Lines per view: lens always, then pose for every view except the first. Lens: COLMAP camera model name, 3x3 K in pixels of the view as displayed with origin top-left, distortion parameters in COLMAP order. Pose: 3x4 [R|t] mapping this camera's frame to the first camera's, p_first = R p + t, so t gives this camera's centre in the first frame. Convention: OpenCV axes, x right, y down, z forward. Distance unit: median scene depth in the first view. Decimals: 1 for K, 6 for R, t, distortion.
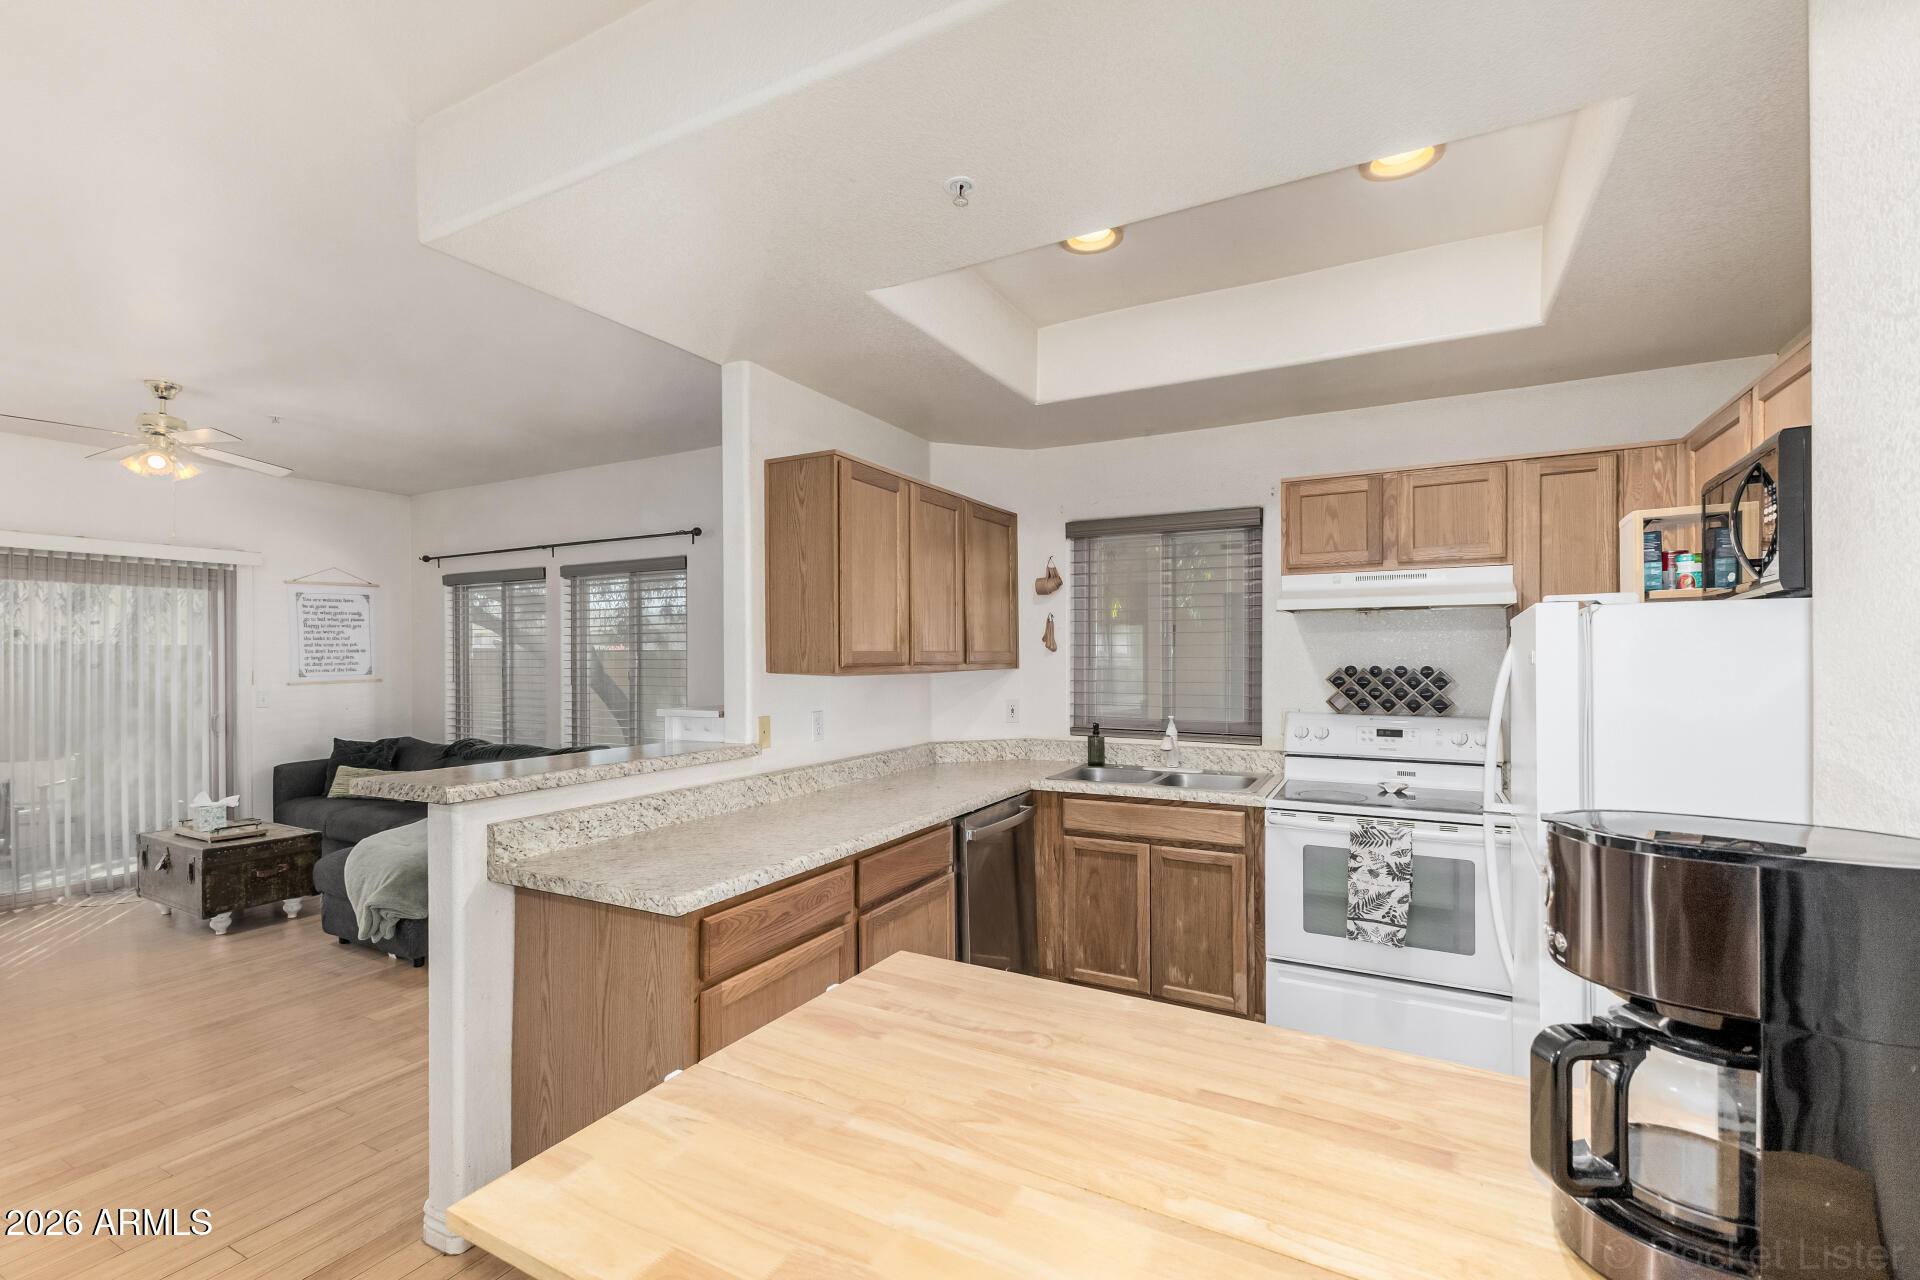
lens RADIAL K [[835.1, 0, 967.5], [0, 835.1, 641.5], [0, 0, 1]] dist [0.005201, -0.000128]
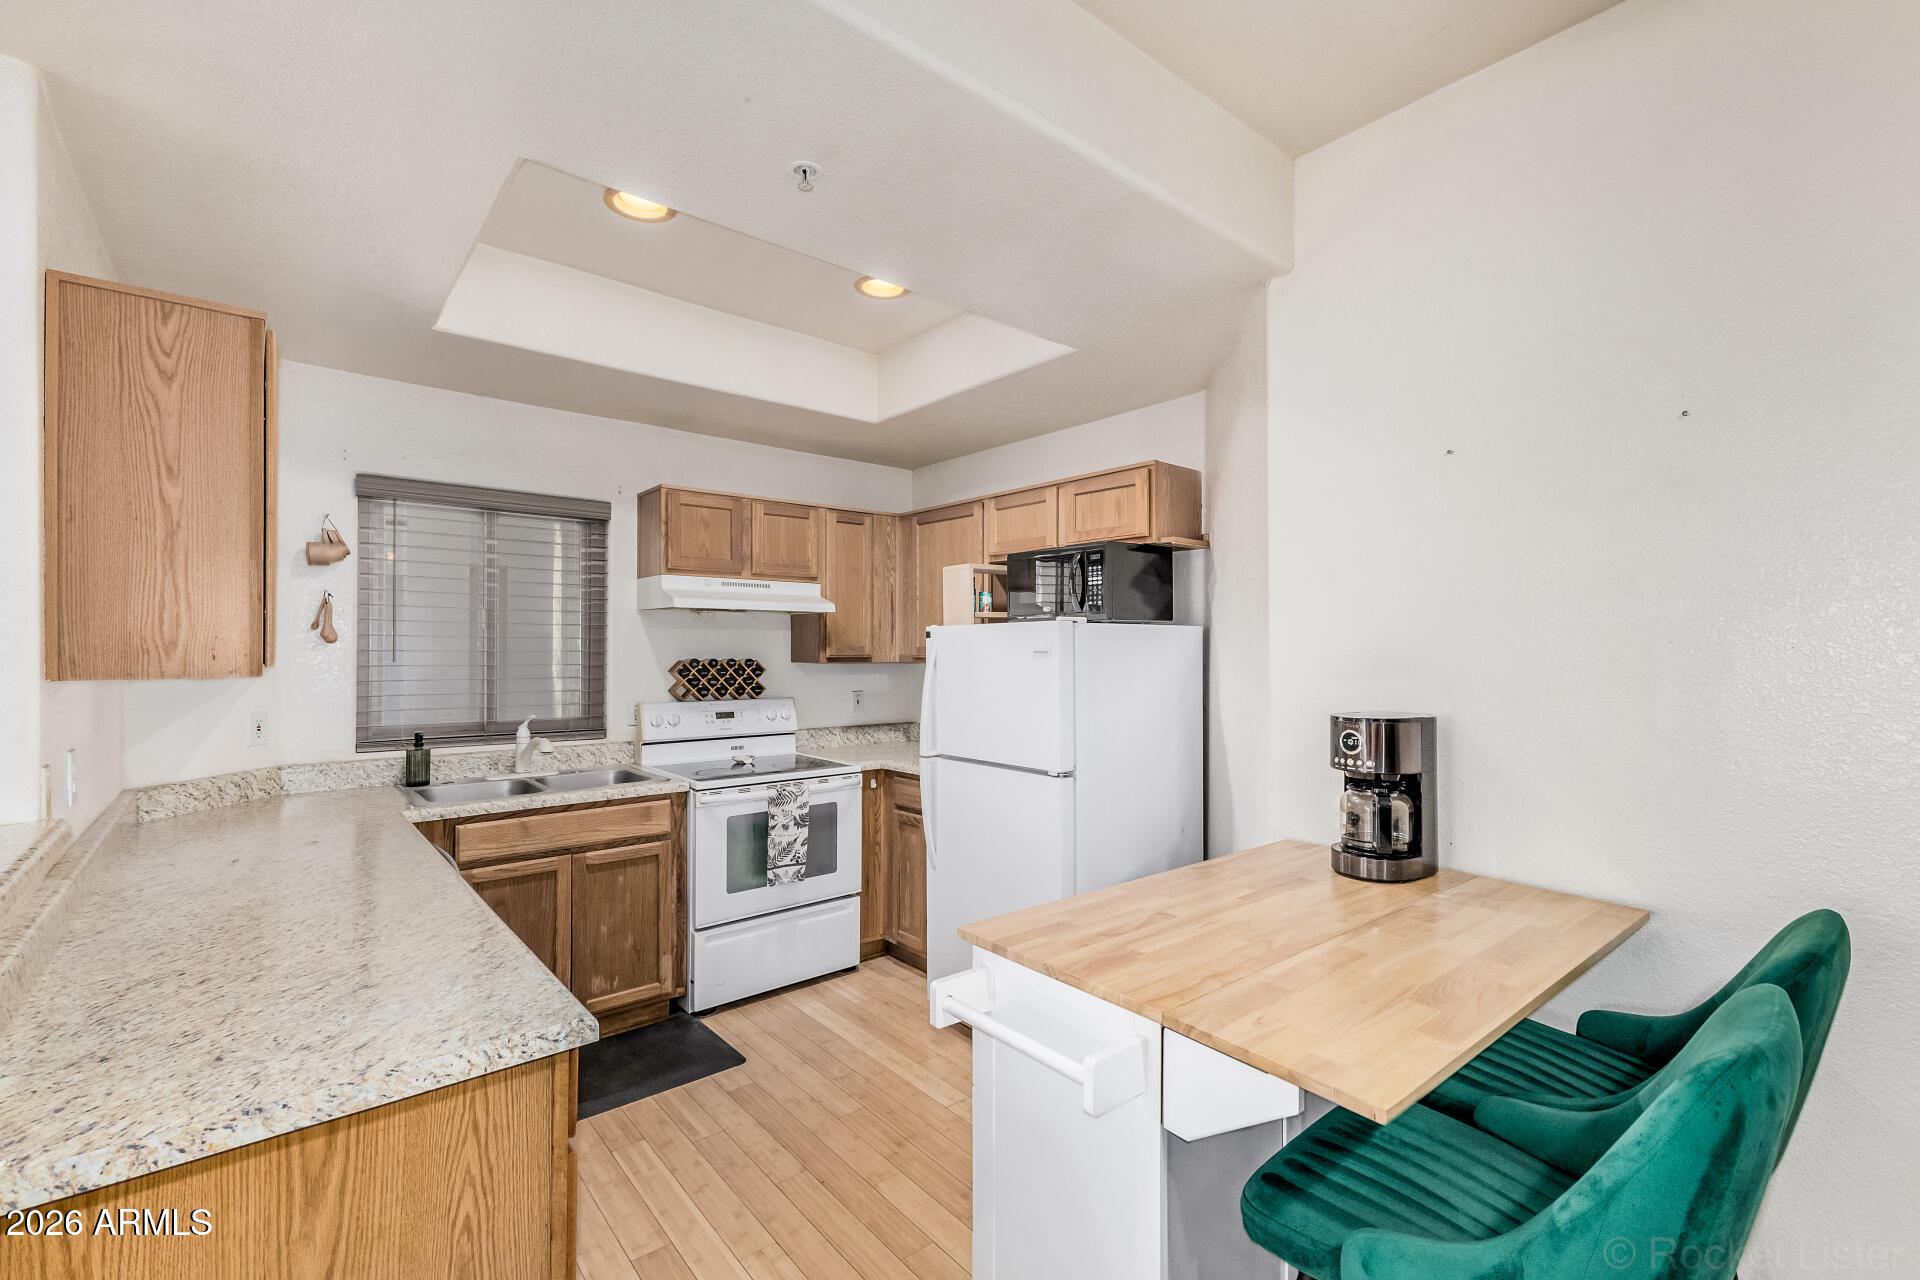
lens RADIAL K [[822.1, 0, 956.1], [0, 822.1, 630.3], [0, 0, 1]] dist [0.012656, -0.000166]
pose [[0.379664, 0.023320, 0.924830, -0.465916], [-0.020091, 0.999654, -0.016959, 0.002731], [-0.924906, -0.012142, 0.380001, 0.264363]]
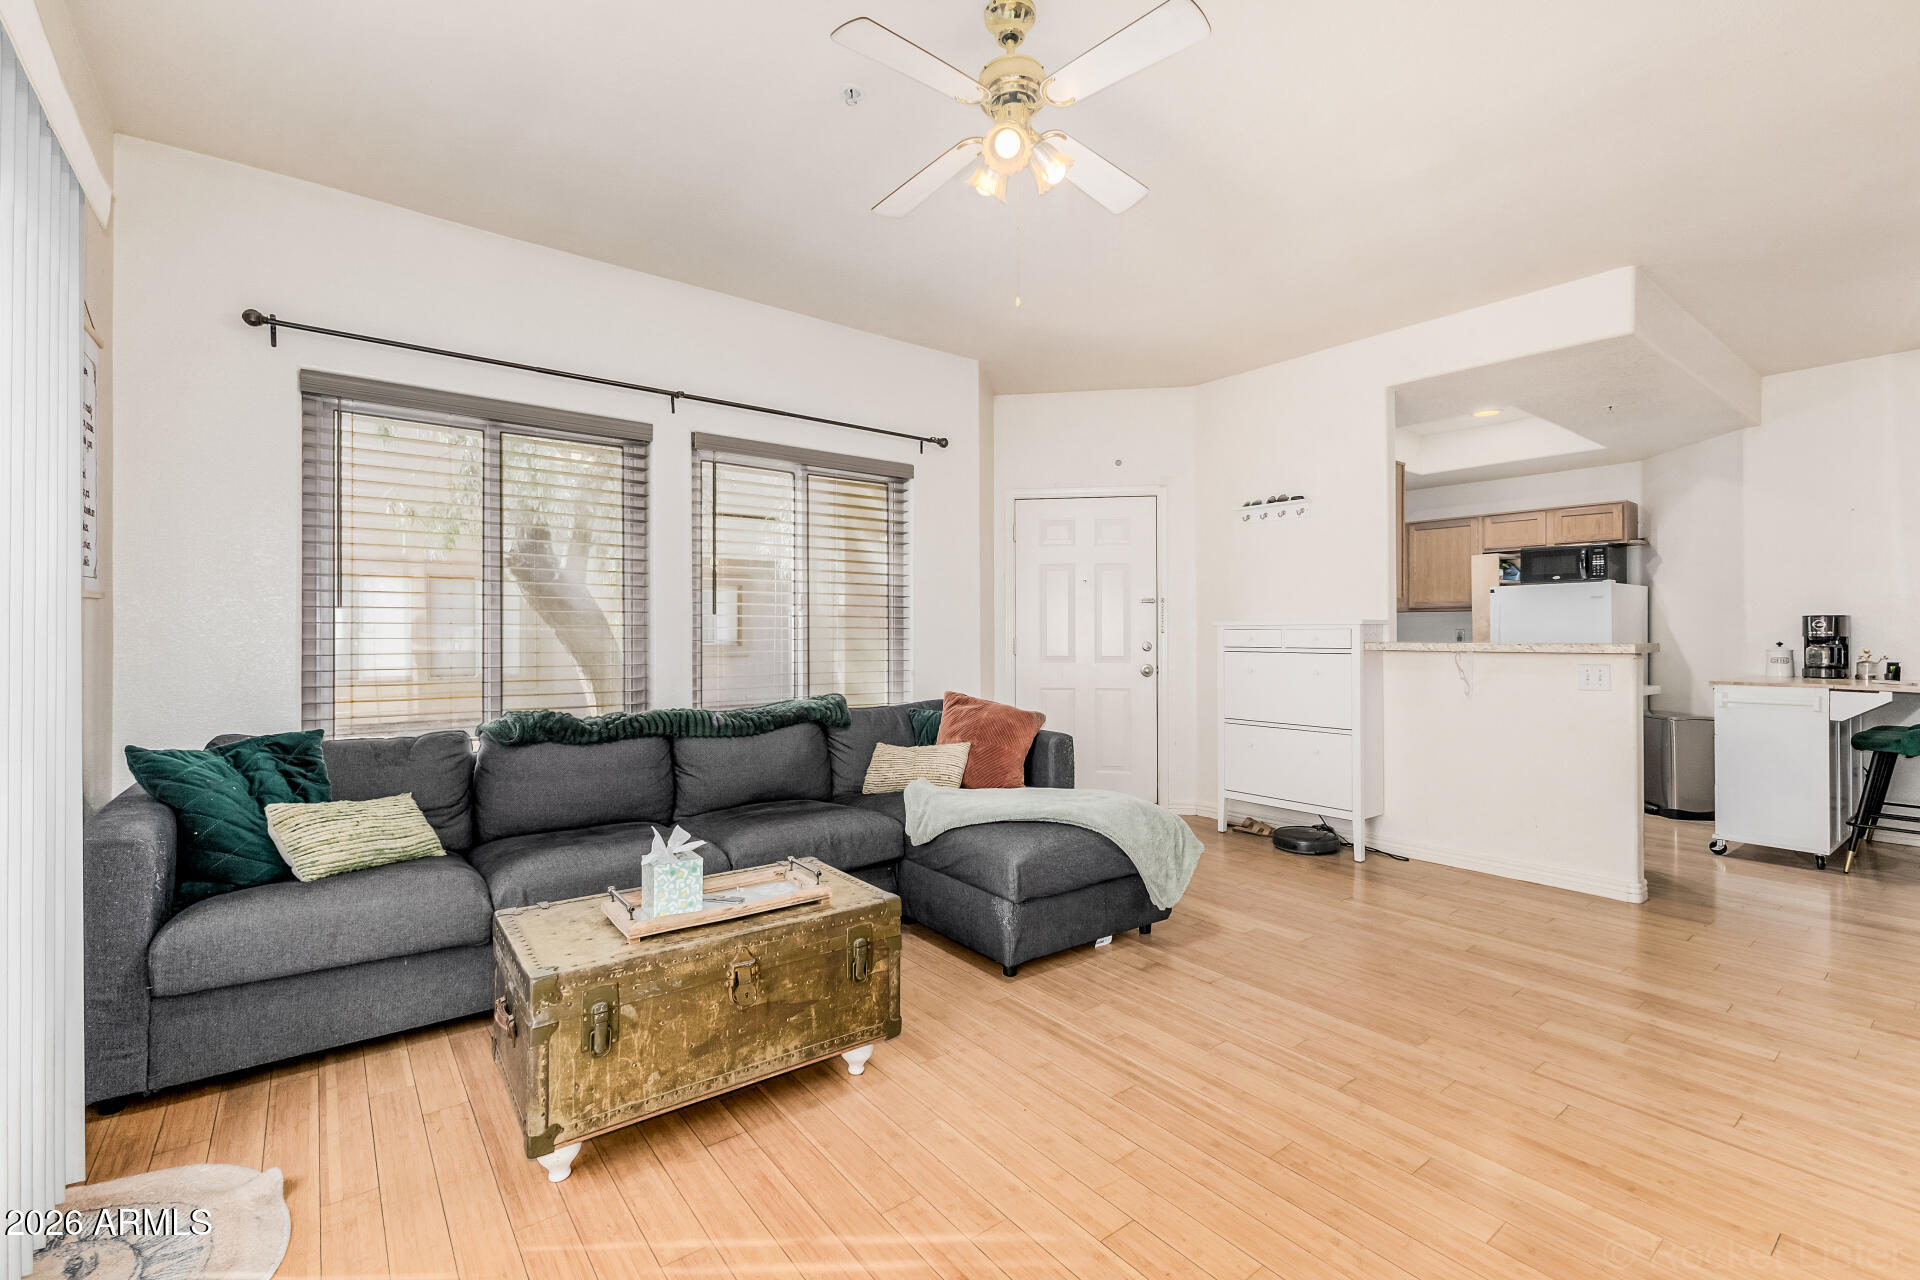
lens RADIAL K [[822.1, 0, 956.1], [0, 822.1, 630.3], [0, 0, 1]] dist [0.012656, -0.000166]
pose [[0.405554, 0.006214, 0.914050, -1.928111], [-0.020435, 0.999789, 0.002270, 0.111219], [-0.913843, -0.019599, 0.405595, 1.094585]]
